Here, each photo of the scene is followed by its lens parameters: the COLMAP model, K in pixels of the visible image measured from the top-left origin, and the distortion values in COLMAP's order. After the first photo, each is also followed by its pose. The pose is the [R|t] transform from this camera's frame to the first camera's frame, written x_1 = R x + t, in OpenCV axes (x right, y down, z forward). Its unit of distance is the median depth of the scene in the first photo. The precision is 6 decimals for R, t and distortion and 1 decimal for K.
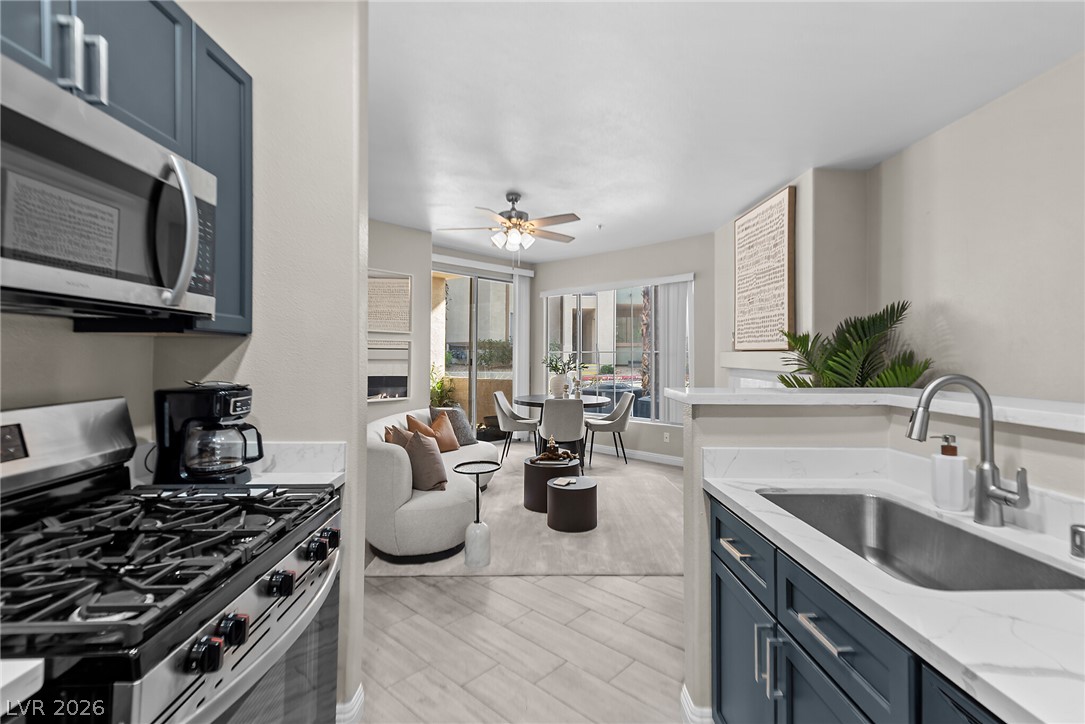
lens RADIAL K [[517.0, 0, 525.2], [0, 517.0, 344.6], [0, 0, 1]] dist [-0.003122, -0.001050]
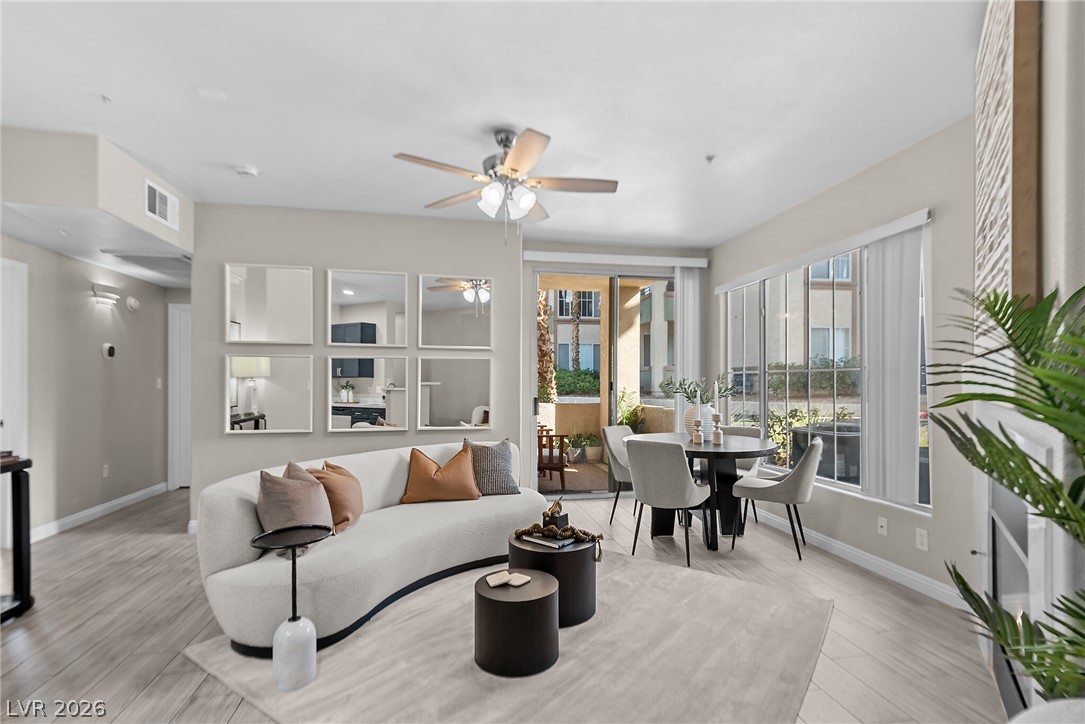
lens RADIAL K [[522.7, 0, 547.7], [0, 522.7, 372.7], [0, 0, 1]] dist [0.028805, -0.001178]
pose [[0.818336, -0.010444, -0.574645, 0.301404], [0.008440, 0.999945, -0.006154, 0.020220], [0.574678, 0.000186, 0.818379, 0.342933]]
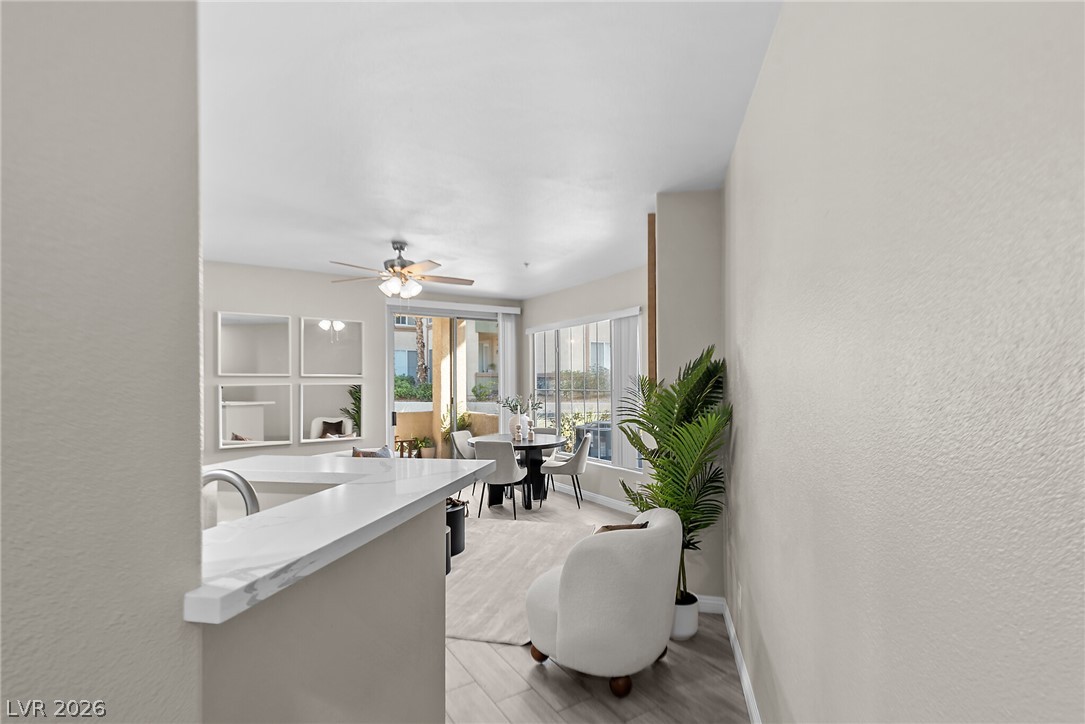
lens RADIAL K [[522.7, 0, 547.7], [0, 522.7, 372.7], [0, 0, 1]] dist [0.028805, -0.001178]
pose [[0.971687, -0.015824, -0.235741, 0.364870], [0.016843, 0.999855, 0.002309, -0.023333], [0.235671, -0.006214, 0.971813, 0.044776]]
